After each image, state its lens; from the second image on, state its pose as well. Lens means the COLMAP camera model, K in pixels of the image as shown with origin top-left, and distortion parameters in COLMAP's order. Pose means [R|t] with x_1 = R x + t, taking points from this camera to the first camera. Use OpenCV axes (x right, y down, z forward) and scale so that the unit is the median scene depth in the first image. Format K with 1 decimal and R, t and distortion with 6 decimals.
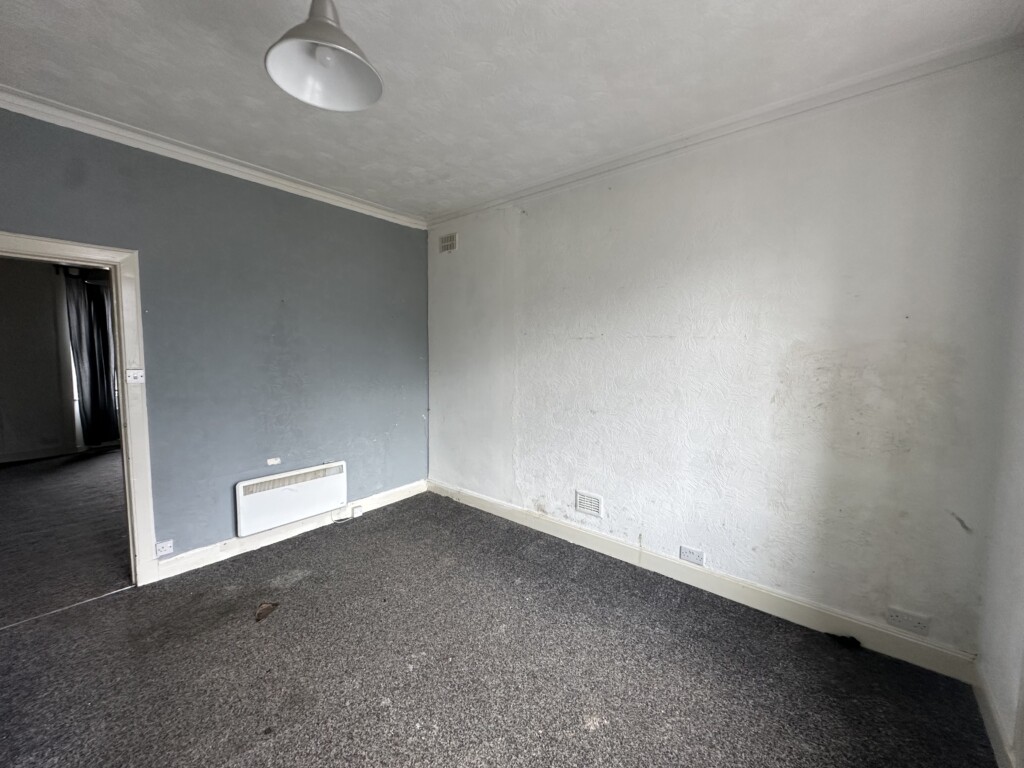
lens RADIAL K [[406.8, 0, 512.0], [0, 406.8, 384.0], [0, 0, 1]] dist [0.000056, 0.000056]
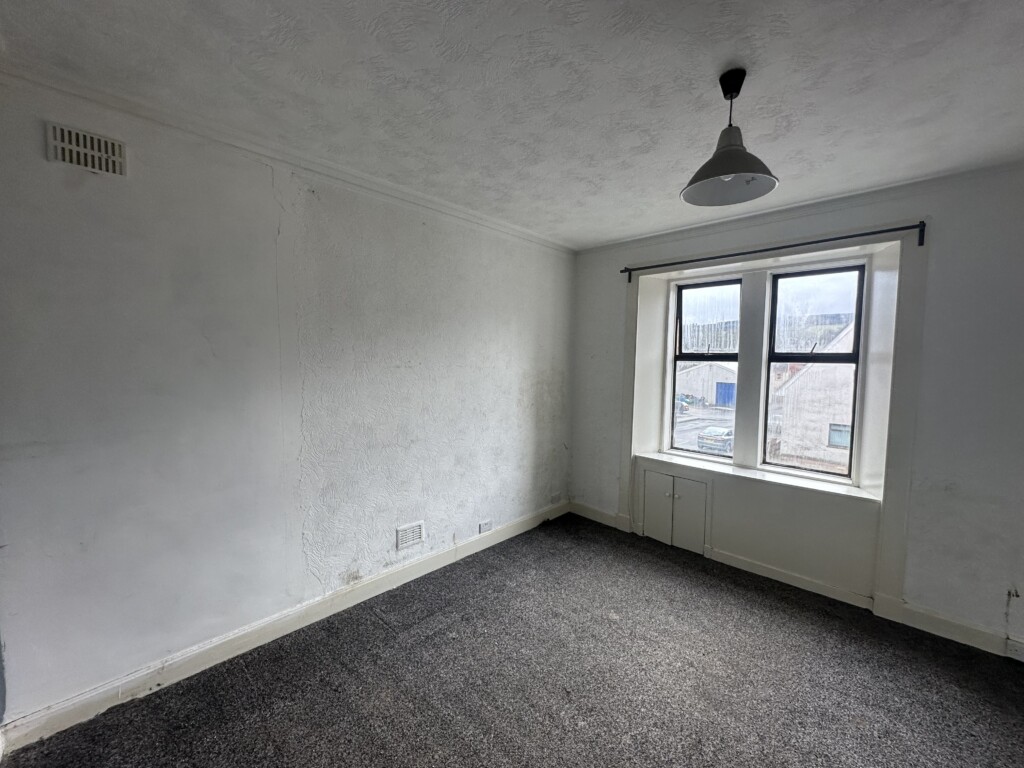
lens RADIAL K [[406.8, 0, 512.0], [0, 406.8, 384.0], [0, 0, 1]] dist [0.000056, 0.000056]
pose [[0.077982, -0.072819, 0.994292, -0.980204], [0.065885, 0.995525, 0.067742, -0.156028], [-0.994775, 0.060226, 0.082430, 0.871000]]
